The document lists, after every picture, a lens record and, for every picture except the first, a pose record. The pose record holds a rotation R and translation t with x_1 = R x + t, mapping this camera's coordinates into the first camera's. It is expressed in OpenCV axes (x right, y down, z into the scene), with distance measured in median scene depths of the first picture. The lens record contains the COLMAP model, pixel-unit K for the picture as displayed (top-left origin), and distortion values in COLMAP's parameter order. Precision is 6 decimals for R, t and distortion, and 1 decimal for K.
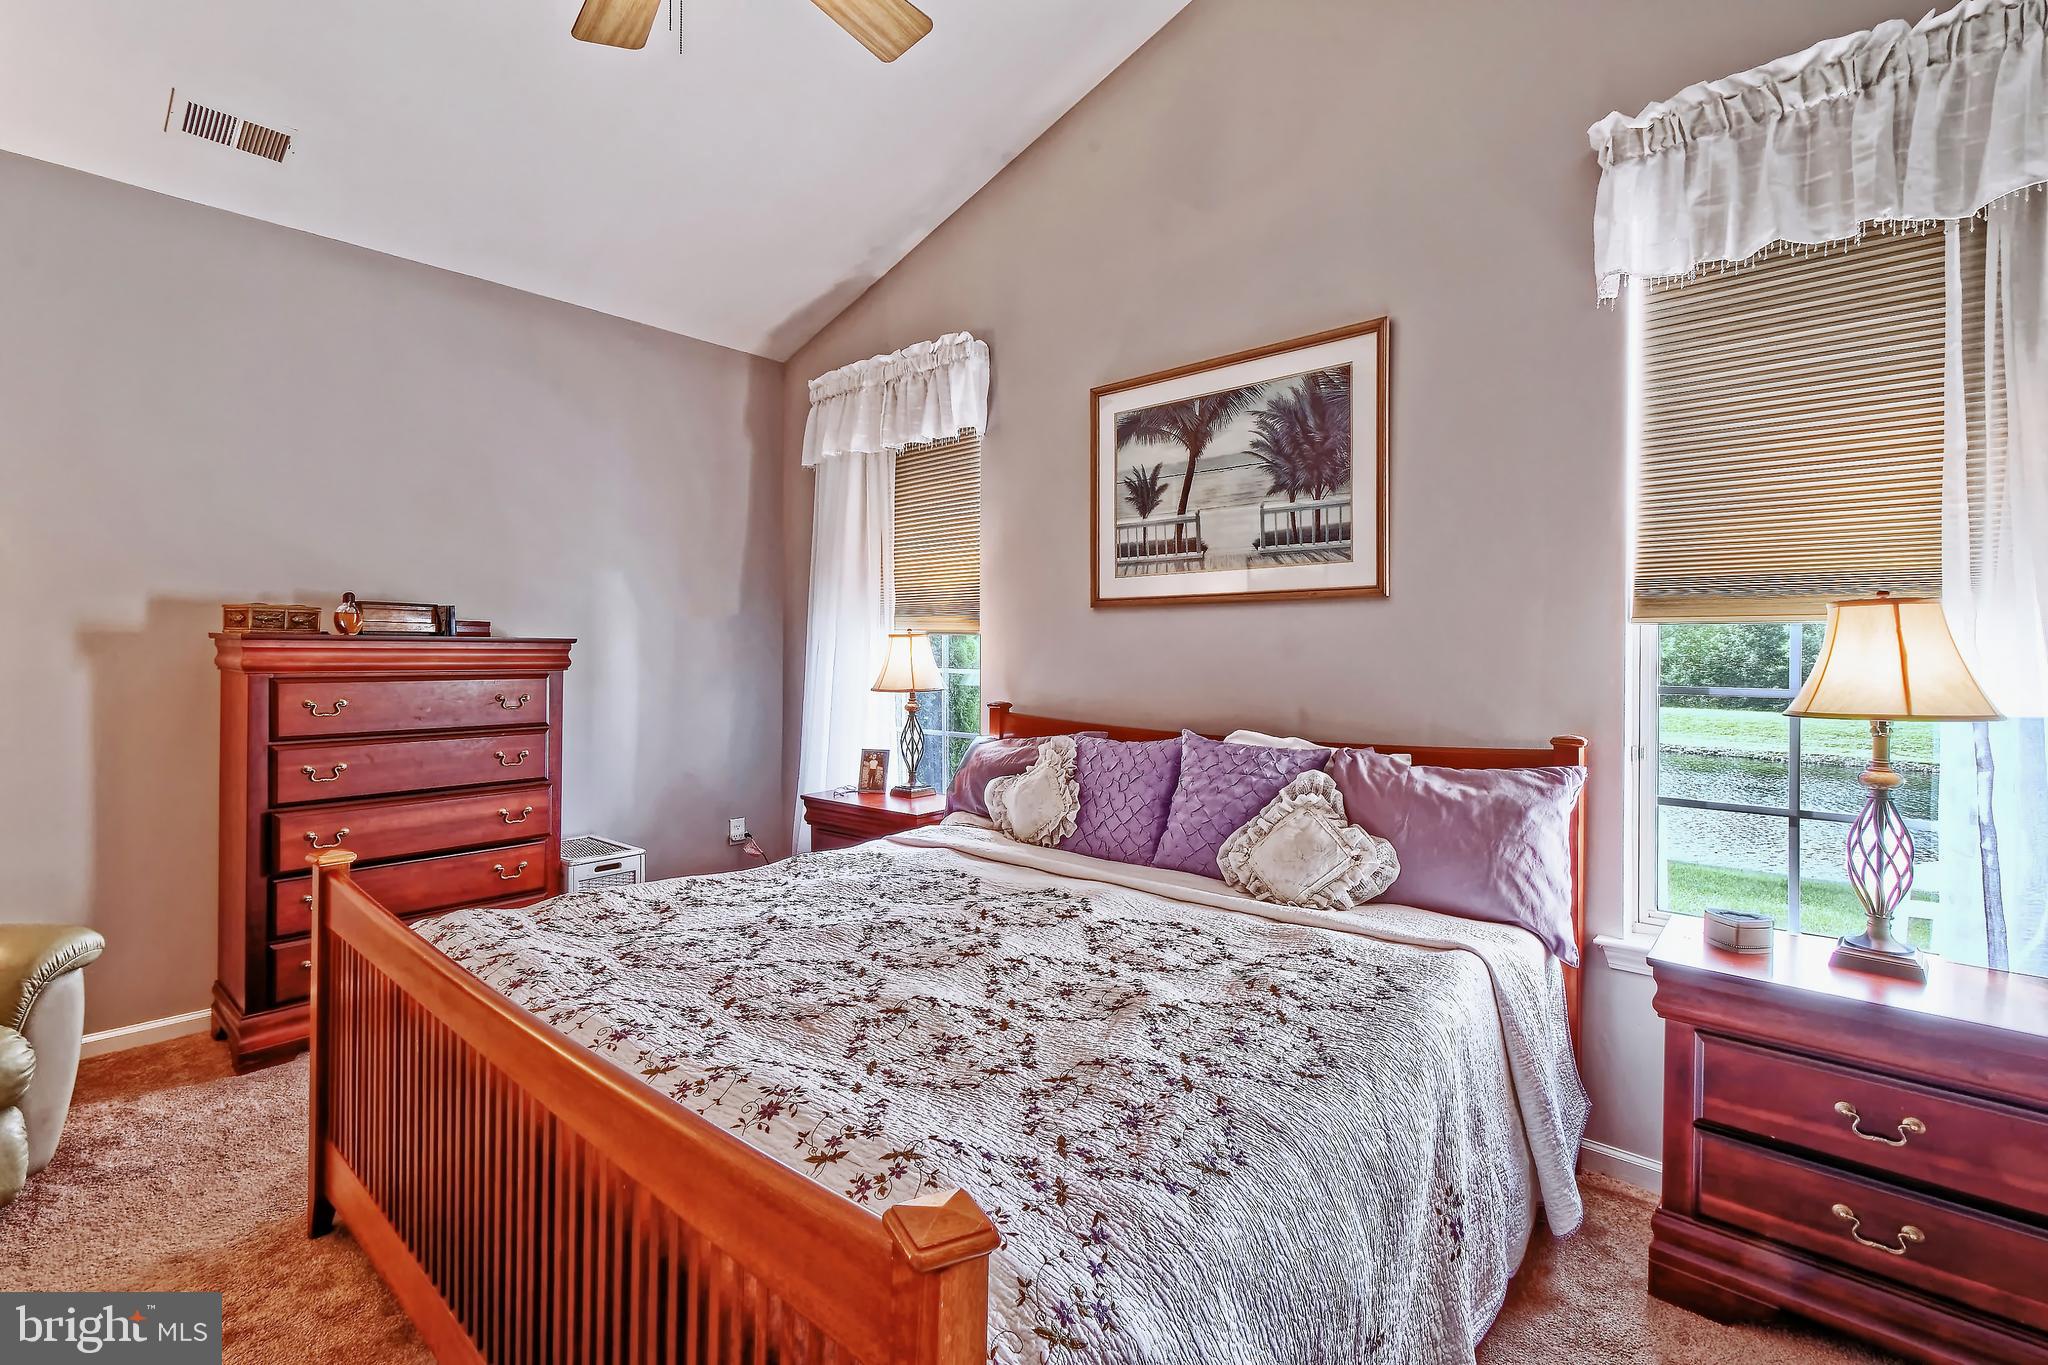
lens RADIAL K [[920.8, 0, 1030.4], [0, 920.8, 664.9], [0, 0, 1]] dist [-0.001073, -0.000671]
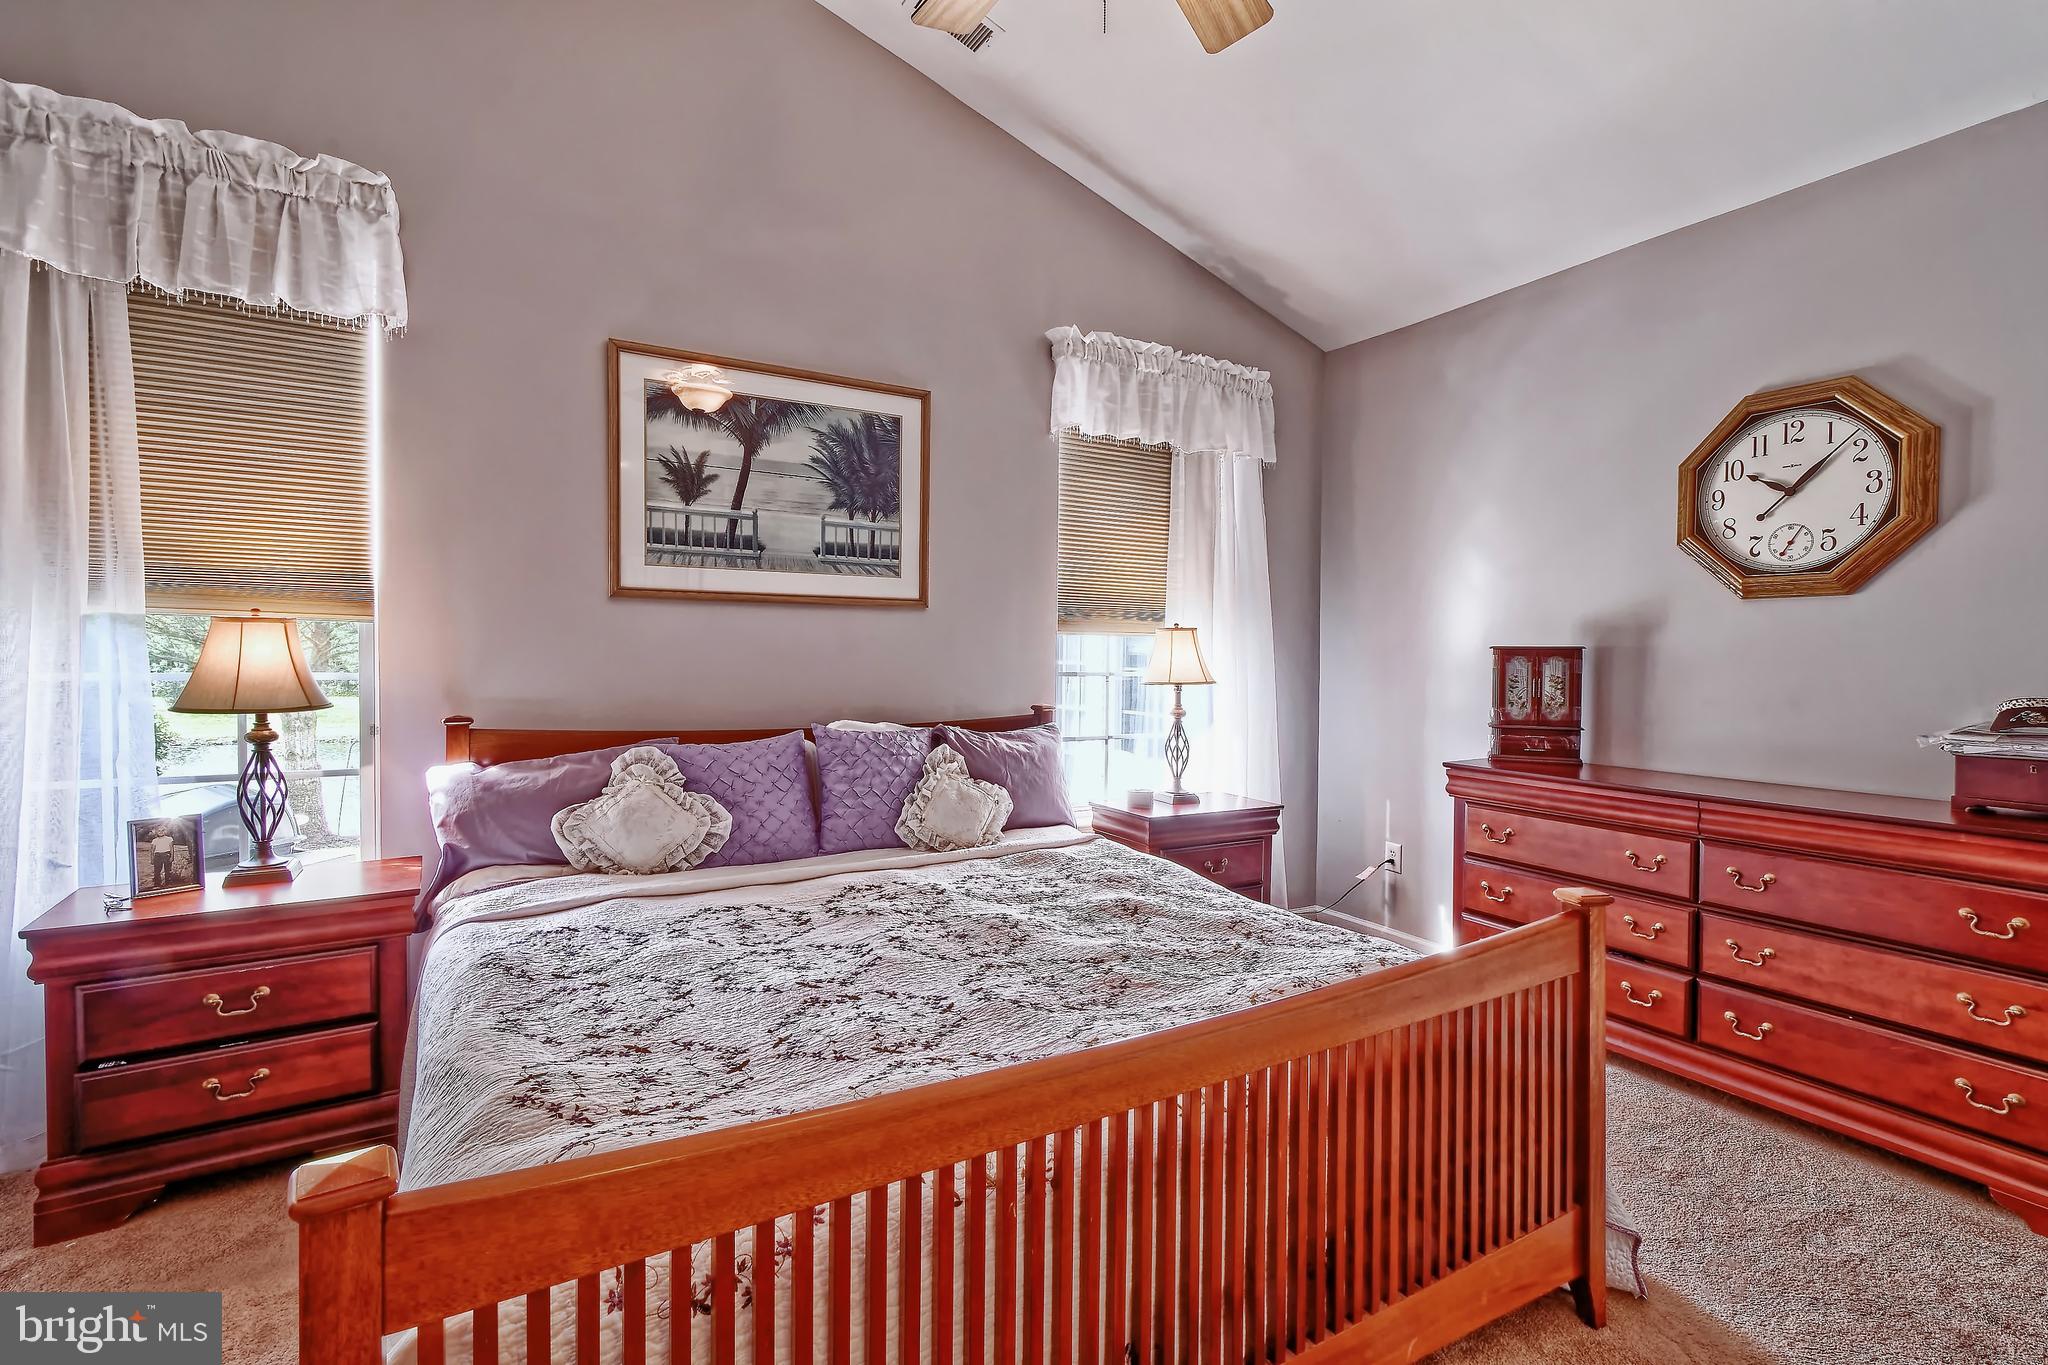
lens RADIAL K [[923.5, 0, 1024.0], [0, 923.5, 682.5], [0, 0, 1]] dist [0.001136, -0.000593]
pose [[0.300405, -0.031383, 0.953295, -0.744757], [0.005290, 0.999498, 0.031237, -0.008482], [-0.953797, -0.004341, 0.300420, 0.438525]]
